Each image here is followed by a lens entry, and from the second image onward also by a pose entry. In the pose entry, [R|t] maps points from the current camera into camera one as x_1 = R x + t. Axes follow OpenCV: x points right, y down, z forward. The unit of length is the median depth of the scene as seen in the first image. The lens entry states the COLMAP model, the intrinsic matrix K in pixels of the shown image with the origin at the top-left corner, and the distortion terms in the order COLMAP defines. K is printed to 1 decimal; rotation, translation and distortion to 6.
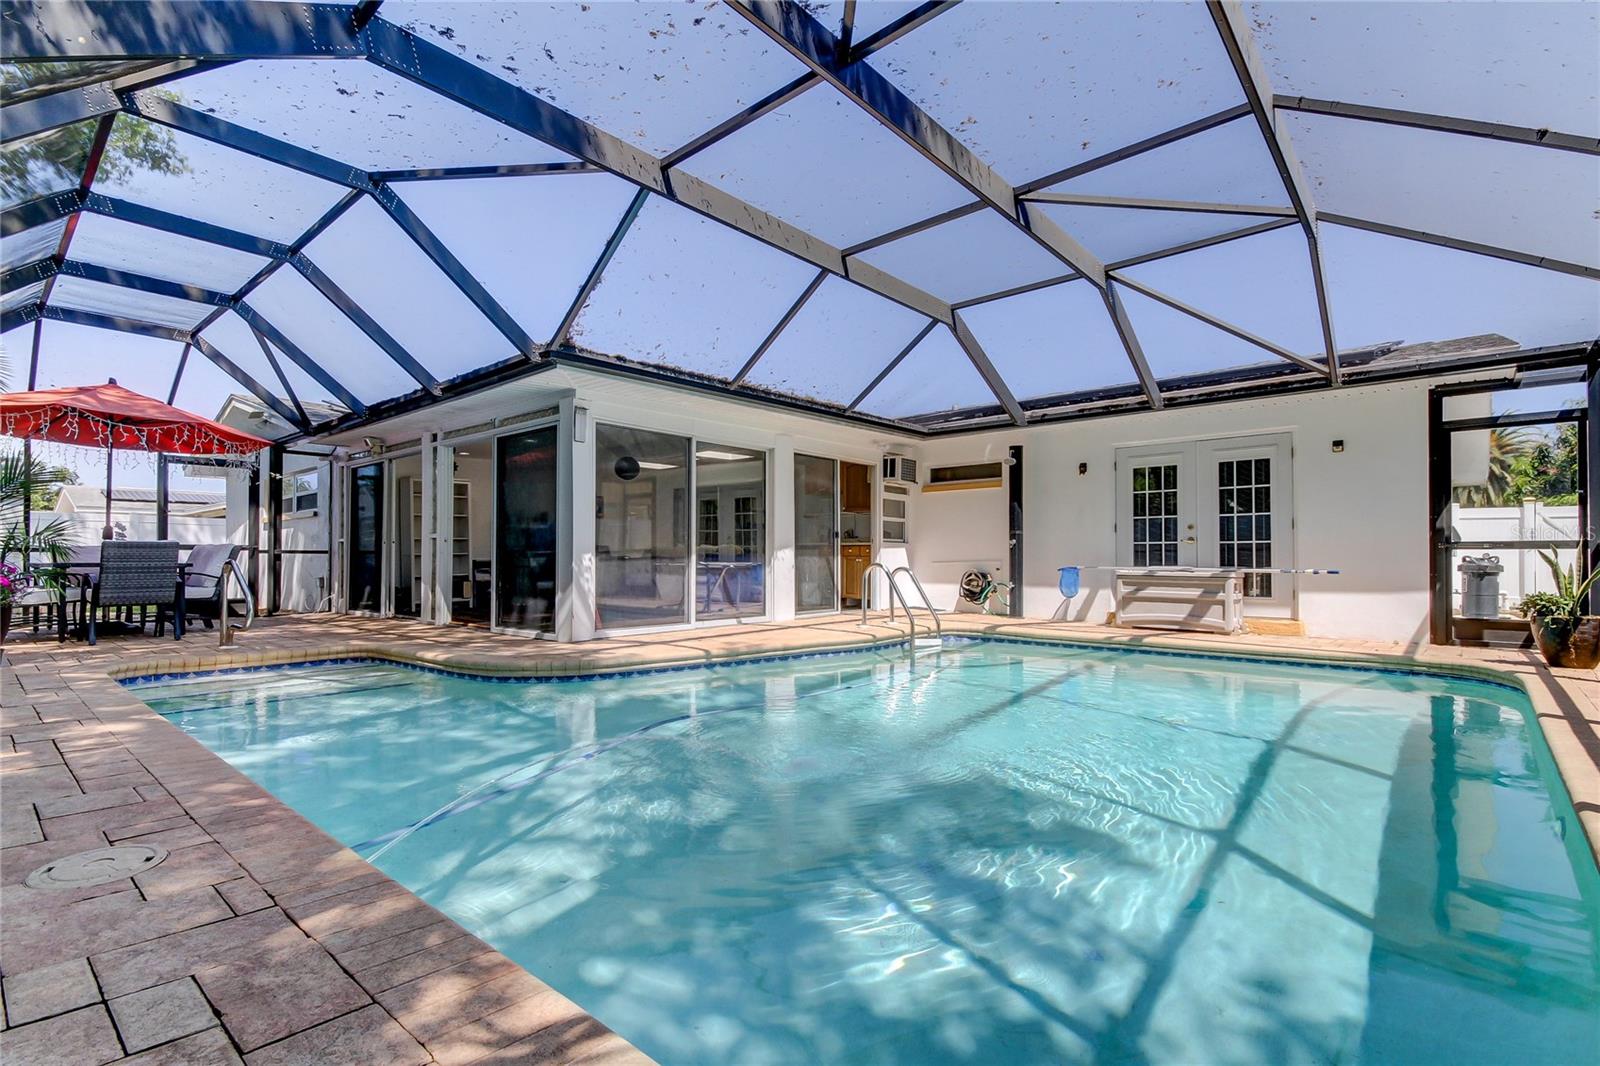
lens RADIAL K [[748.2, 0, 808.0], [0, 748.2, 551.4], [0, 0, 1]] dist [0.010639, -0.000059]
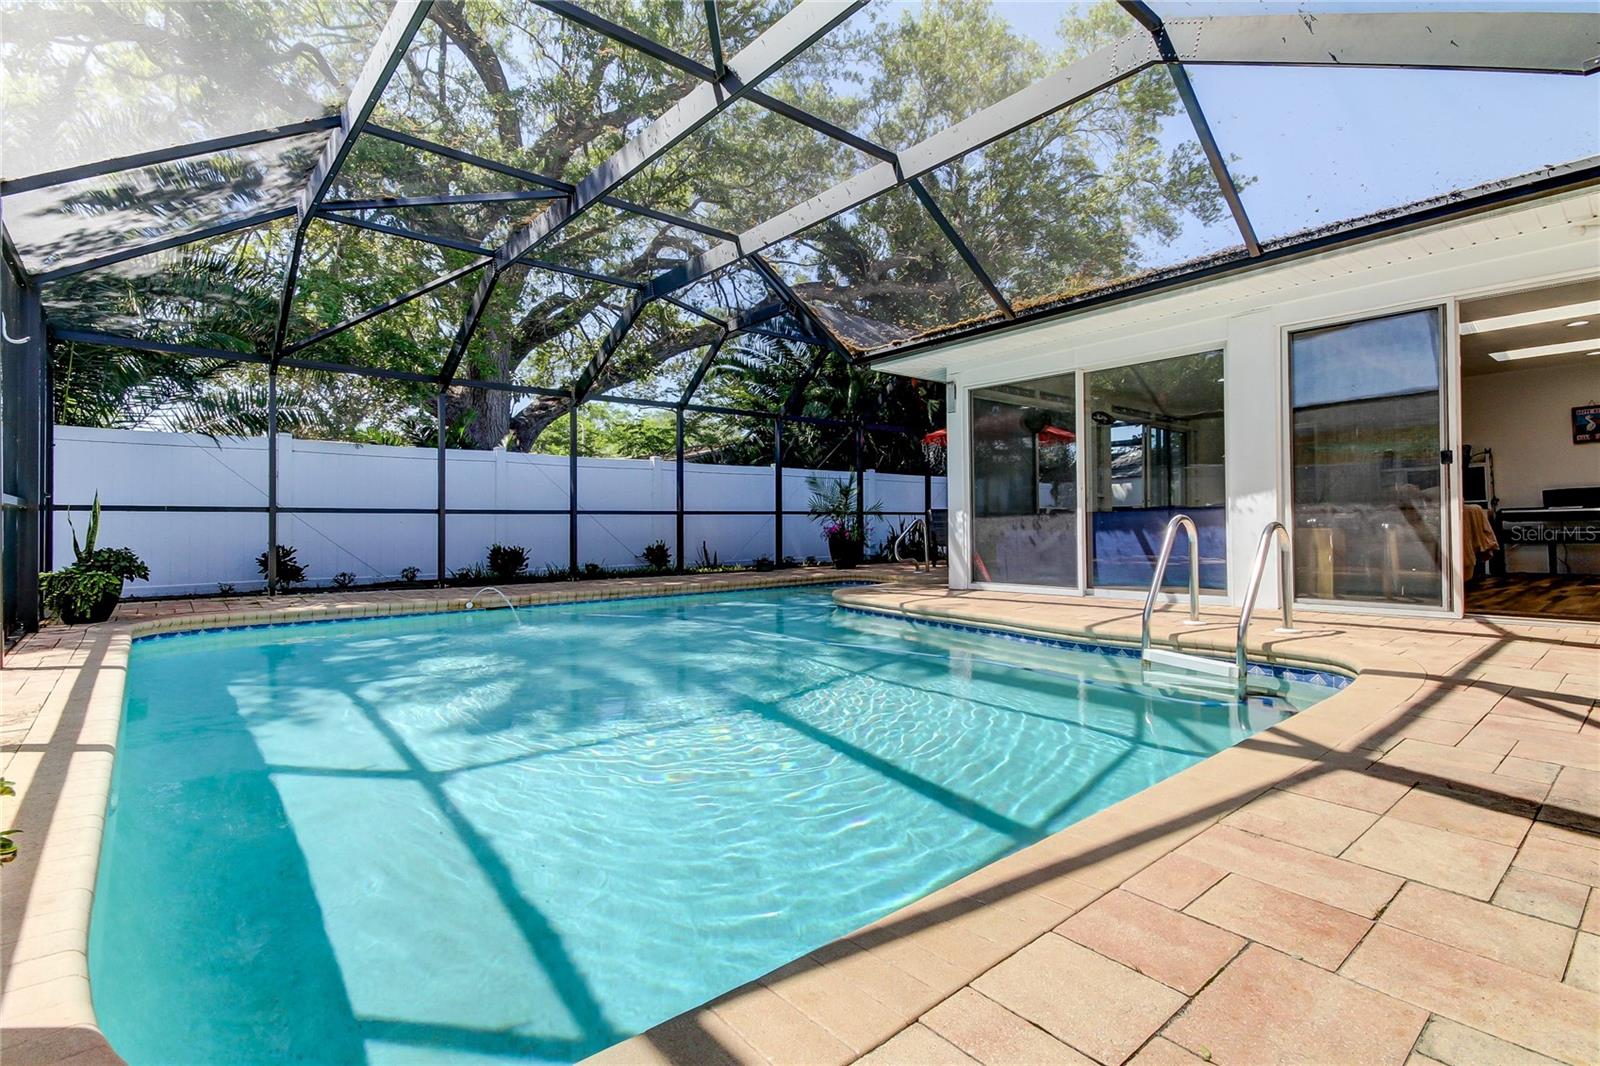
lens RADIAL K [[755.5, 0, 814.0], [0, 755.5, 536.4], [0, 0, 1]] dist [-0.001469, -0.000417]
pose [[-0.151622, 0.018319, -0.988269, 0.843709], [0.029567, 0.999465, 0.013990, 0.017805], [0.987996, -0.027099, -0.152083, 0.945006]]
